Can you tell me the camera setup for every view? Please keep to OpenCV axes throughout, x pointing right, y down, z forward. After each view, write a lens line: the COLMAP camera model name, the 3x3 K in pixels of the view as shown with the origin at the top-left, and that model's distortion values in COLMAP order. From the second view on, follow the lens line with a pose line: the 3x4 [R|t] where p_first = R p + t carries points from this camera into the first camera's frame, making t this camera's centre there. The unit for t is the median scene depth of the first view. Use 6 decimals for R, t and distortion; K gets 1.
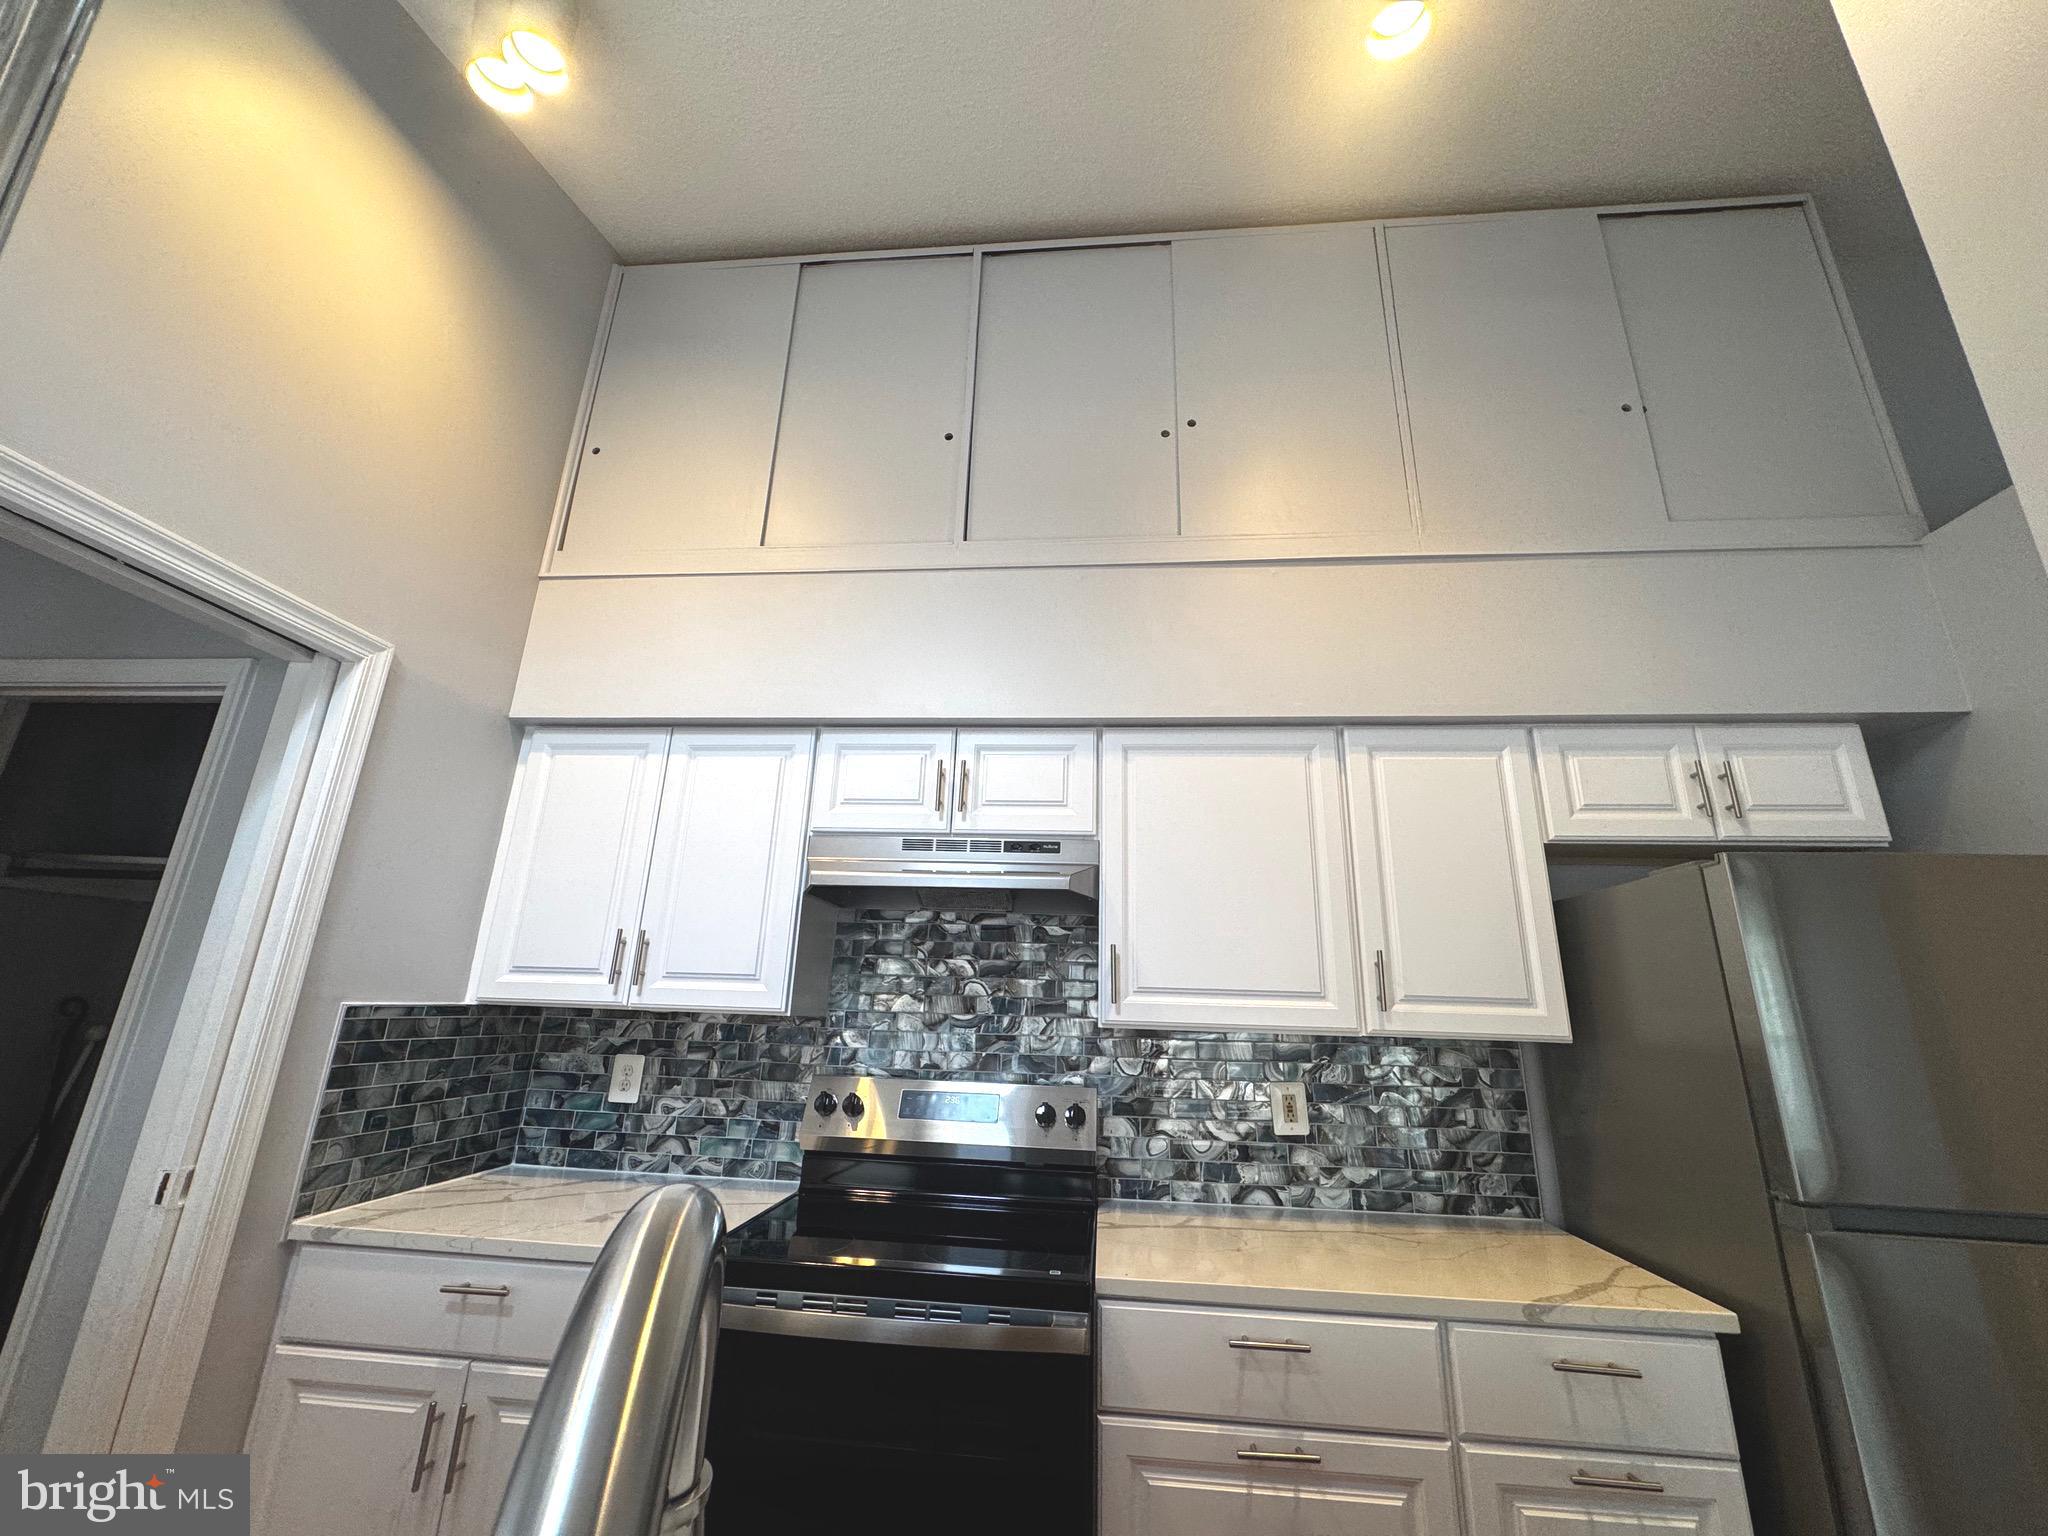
lens RADIAL K [[815.1, 0, 1025.8], [0, 815.1, 765.8], [0, 0, 1]] dist [-0.002891, 0.000716]
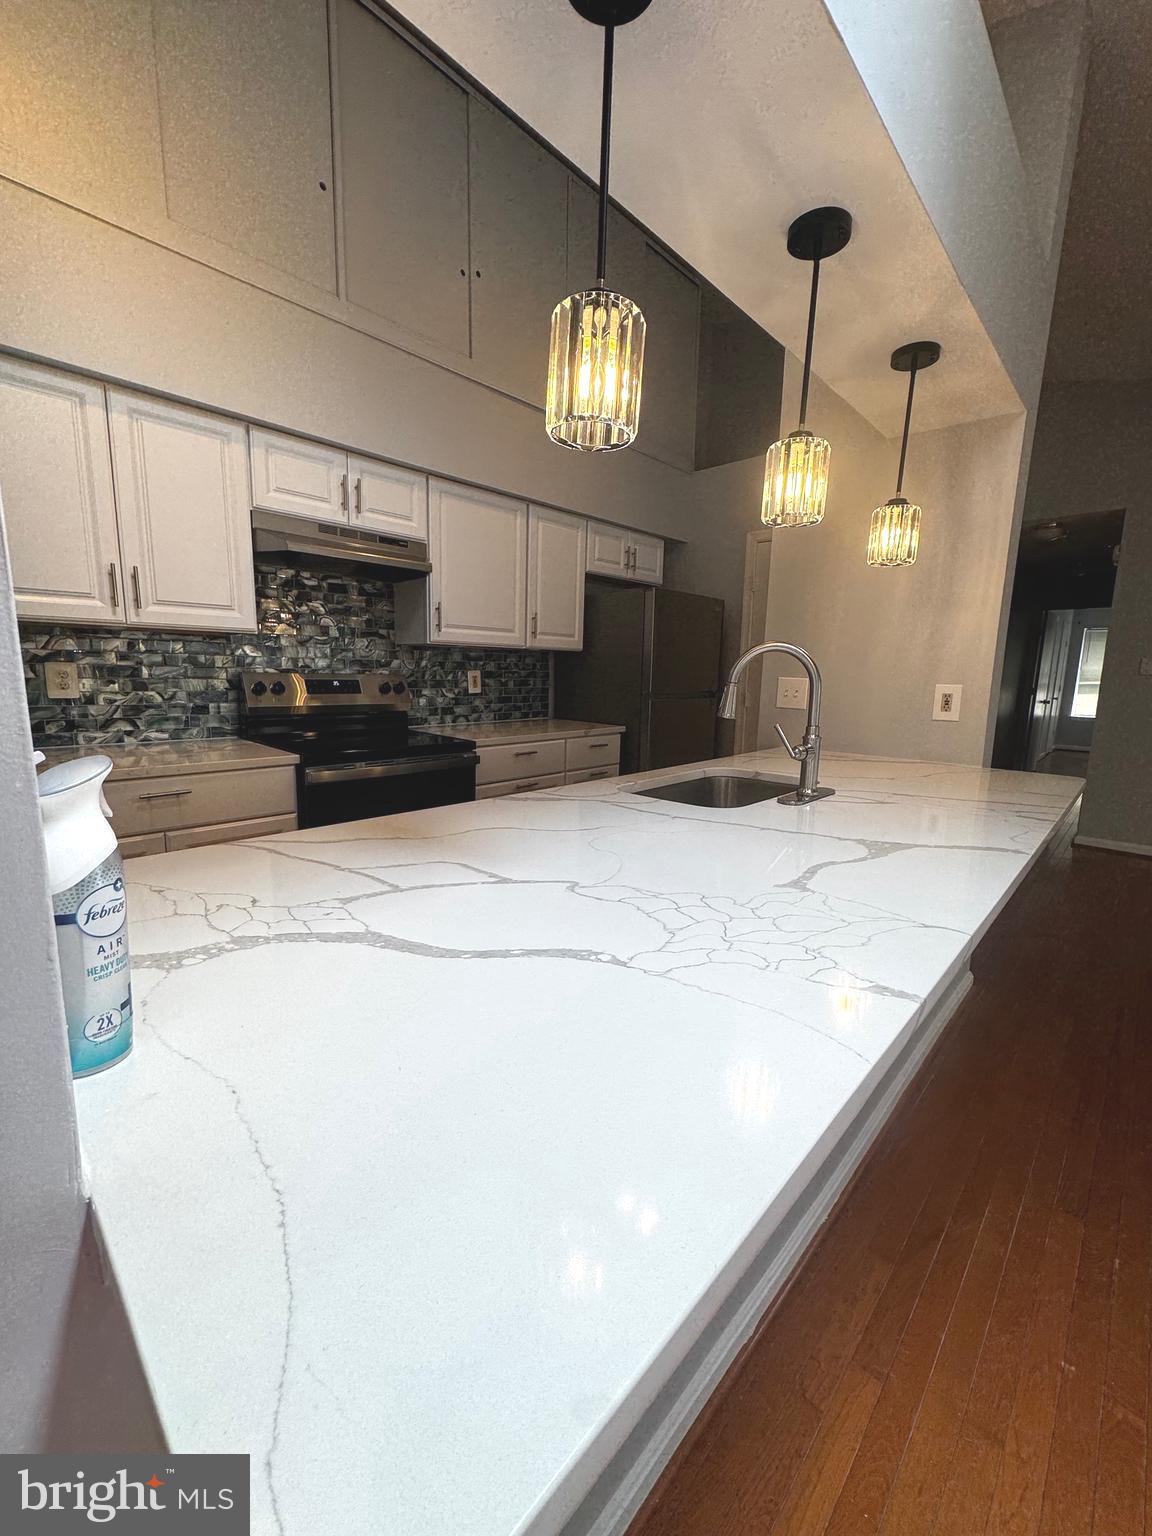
lens RADIAL K [[611.3, 0, 576.4], [0, 611.3, 768.6], [0, 0, 1]] dist [-0.002891, 0.000716]
pose [[0.620543, -0.143155, 0.770994, -0.797809], [-0.228687, 0.907421, 0.352548, -0.010231], [-0.750085, -0.395088, 0.530356, -0.169718]]
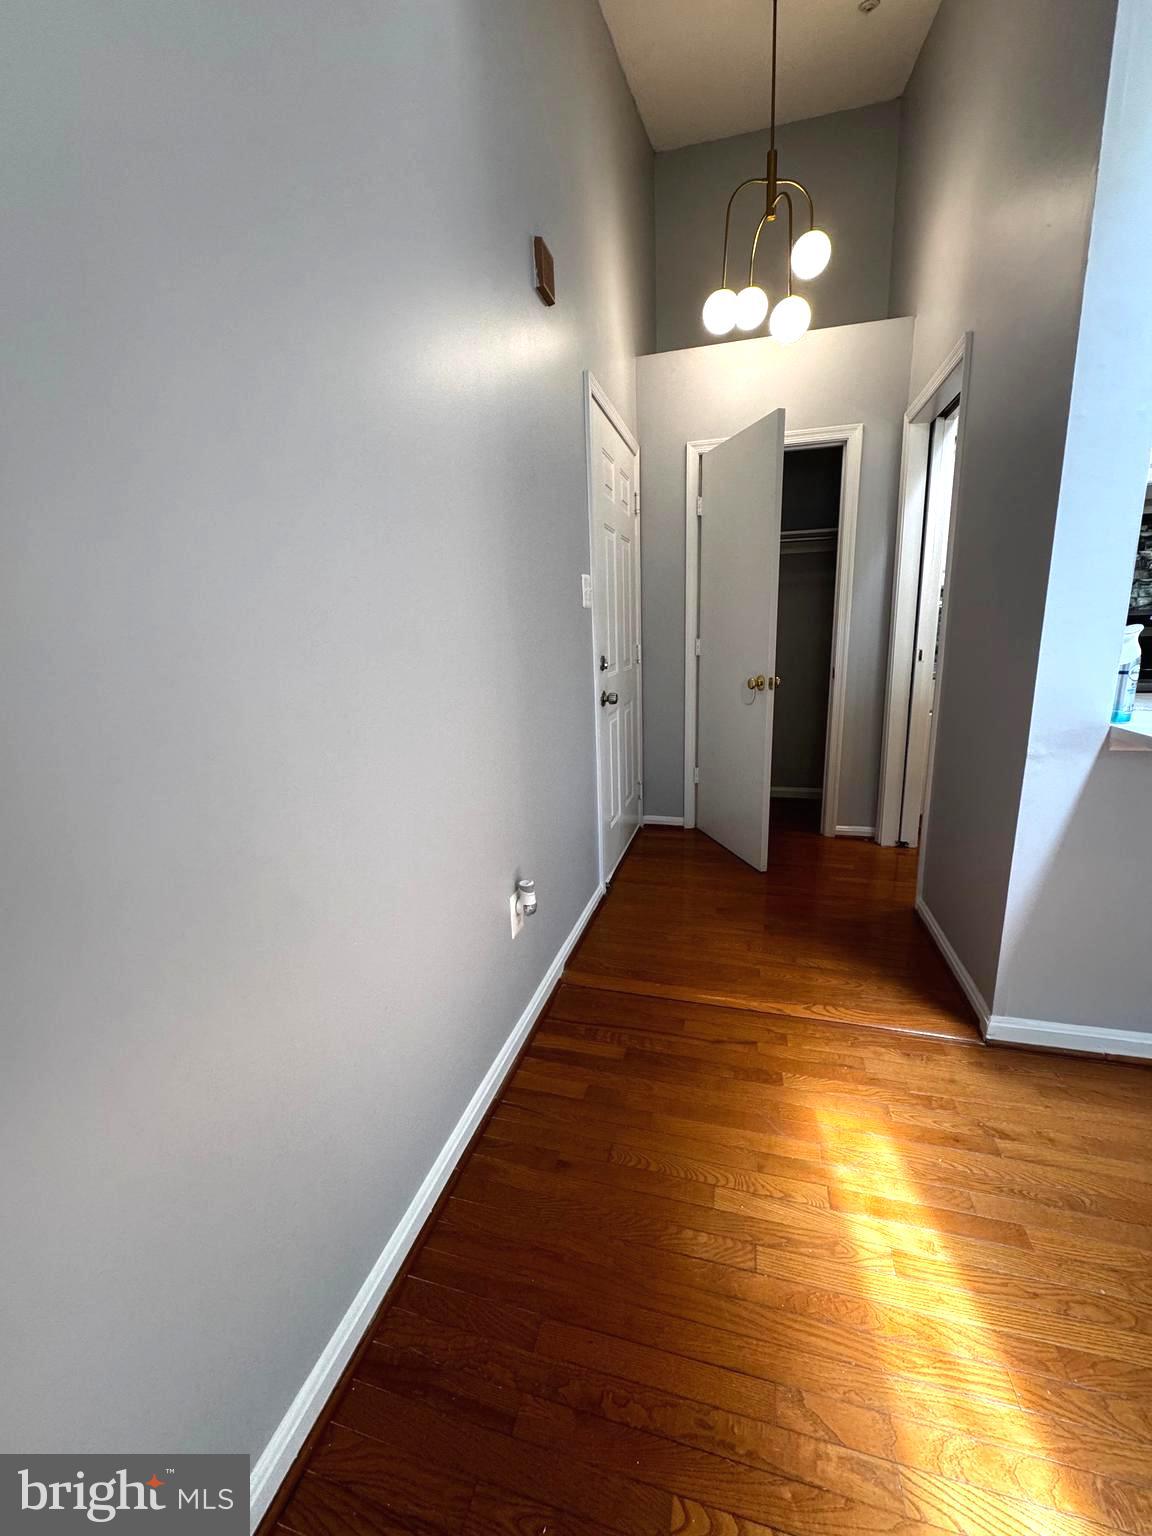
lens RADIAL K [[611.3, 0, 579.5], [0, 611.3, 768.8], [0, 0, 1]] dist [-0.002891, 0.000716]
pose [[0.982288, -0.027879, -0.185291, -1.245070], [0.115514, 0.868704, 0.481674, -0.179074], [0.147534, -0.494546, 0.856538, -0.749758]]
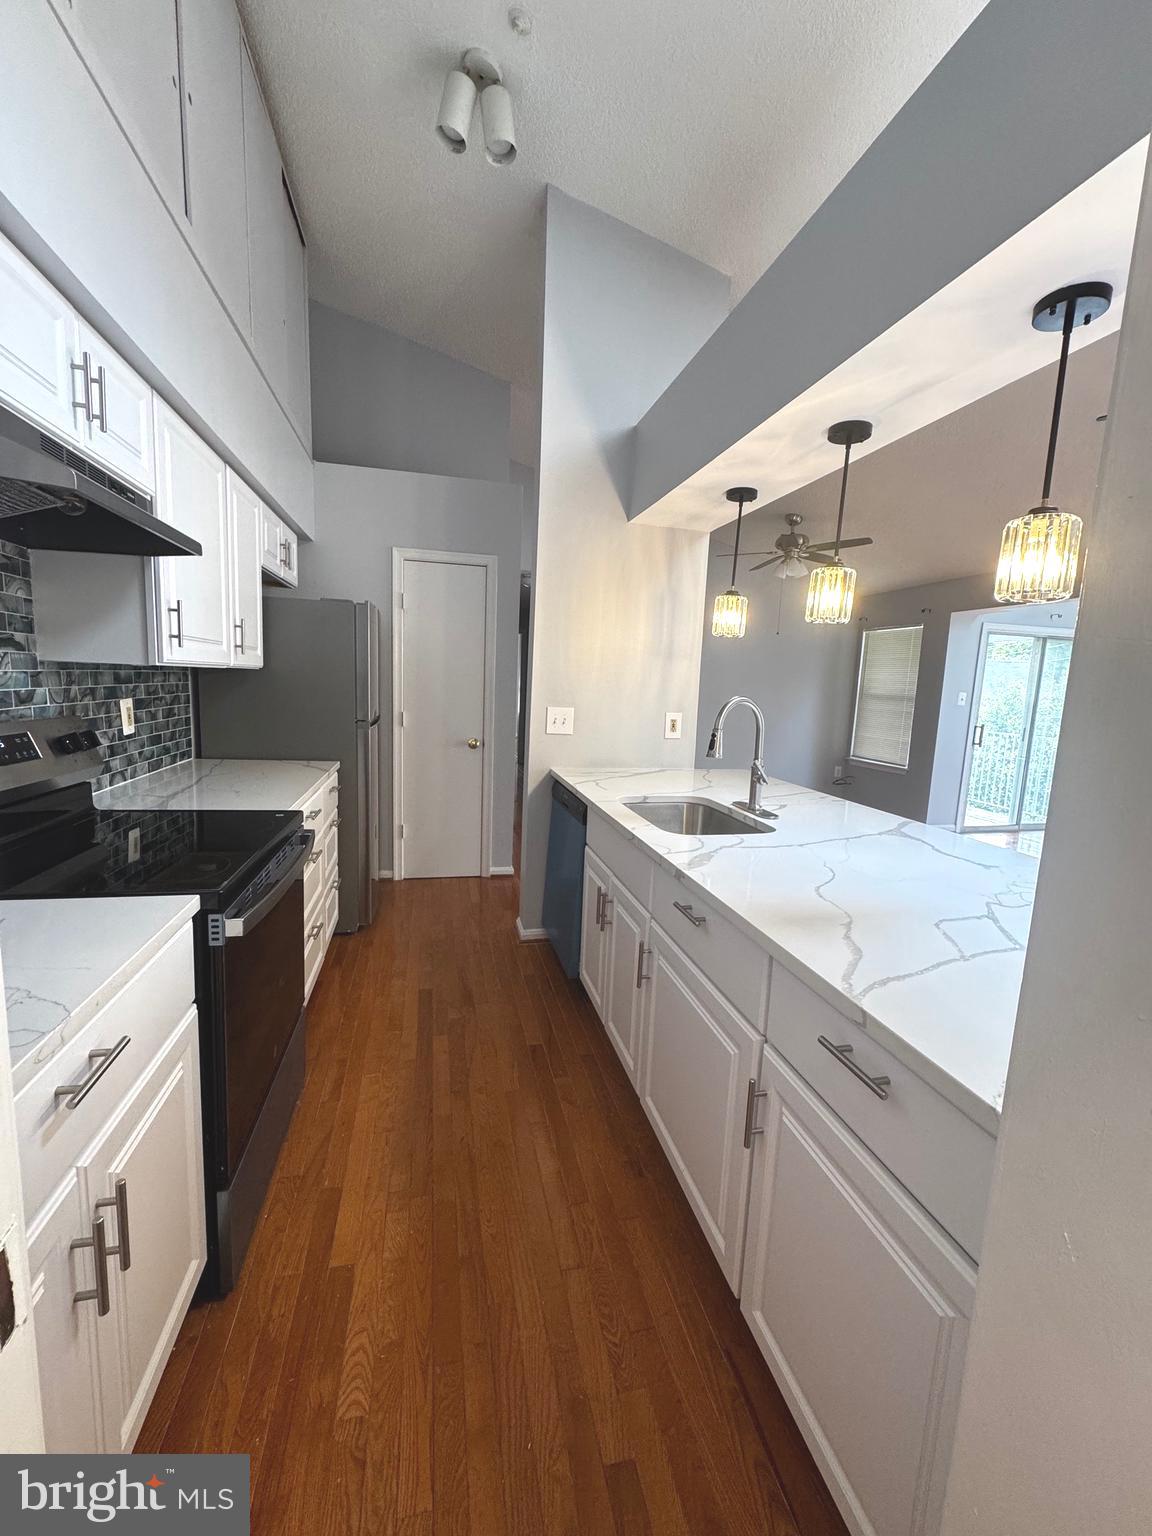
lens RADIAL K [[611.3, 0, 575.8], [0, 611.3, 768.1], [0, 0, 1]] dist [-0.002891, 0.000716]
pose [[-0.314578, -0.176253, 0.932725, -0.889411], [-0.323667, 0.943641, 0.069154, 0.182187], [-0.892346, -0.280138, -0.353896, 0.653610]]
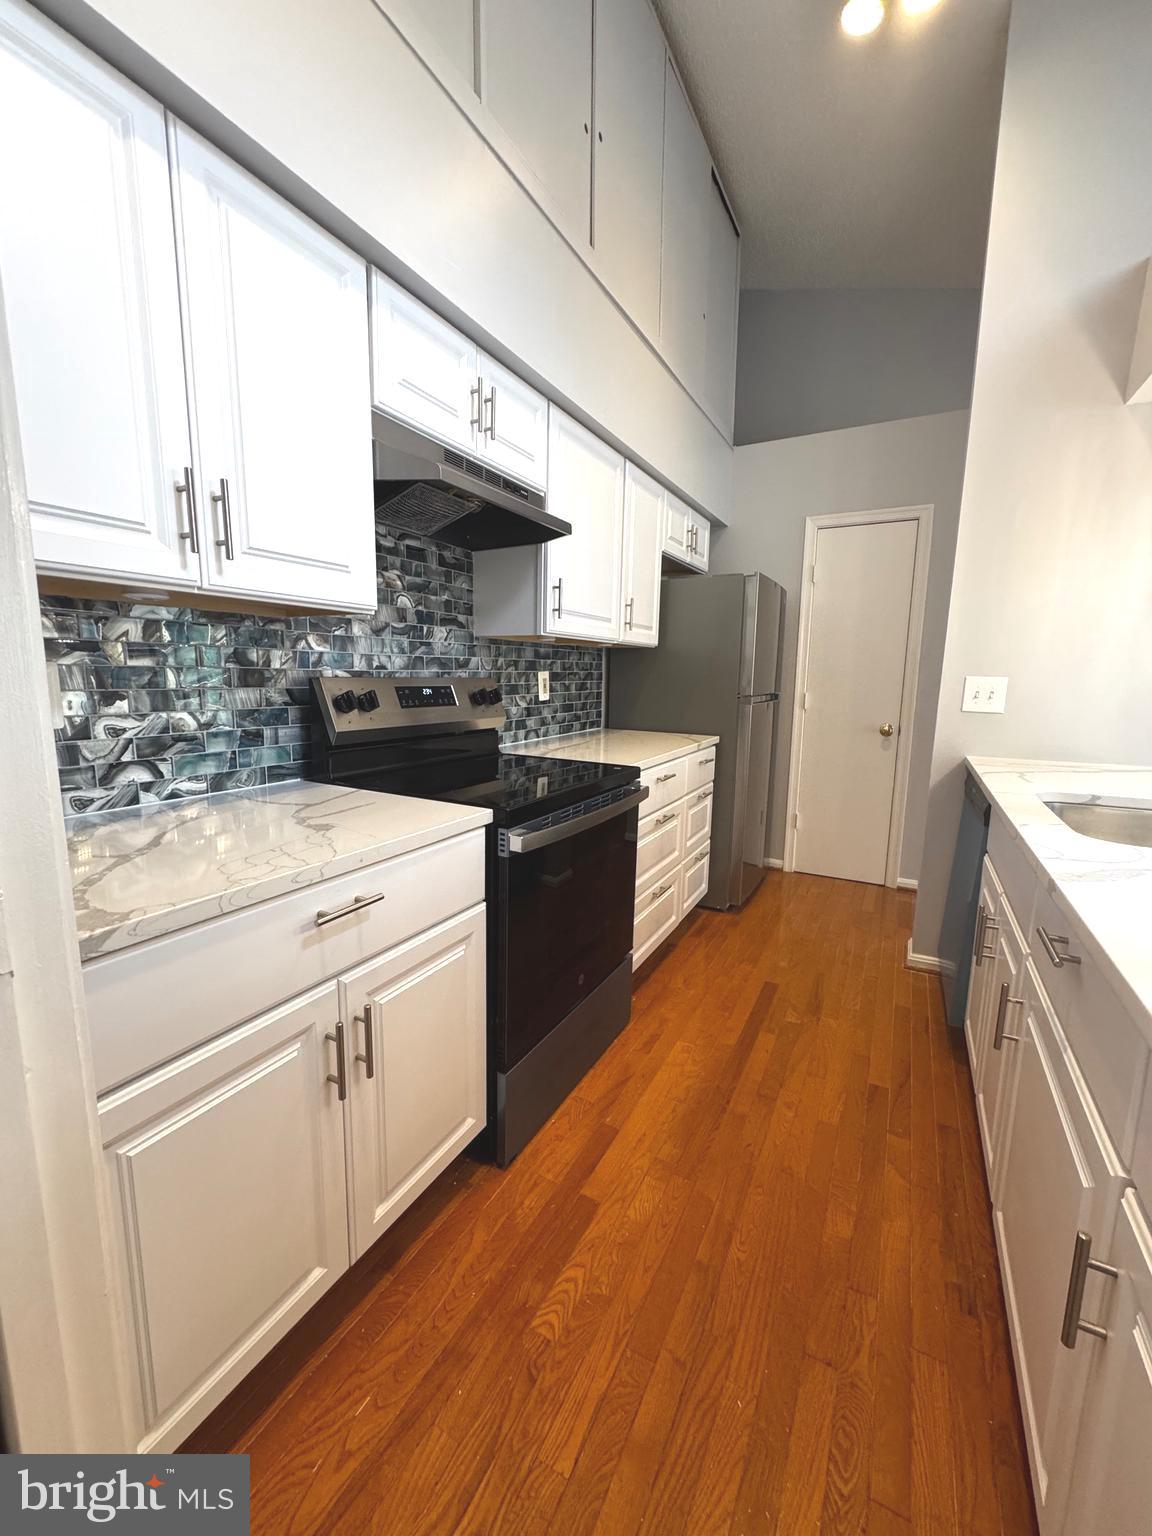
lens RADIAL K [[611.3, 0, 576.6], [0, 611.3, 768.3], [0, 0, 1]] dist [-0.002891, 0.000716]
pose [[0.392352, -0.167894, 0.904362, -0.826751], [-0.267277, 0.919967, 0.286747, 0.191154], [-0.880127, -0.354221, 0.316077, 0.466533]]
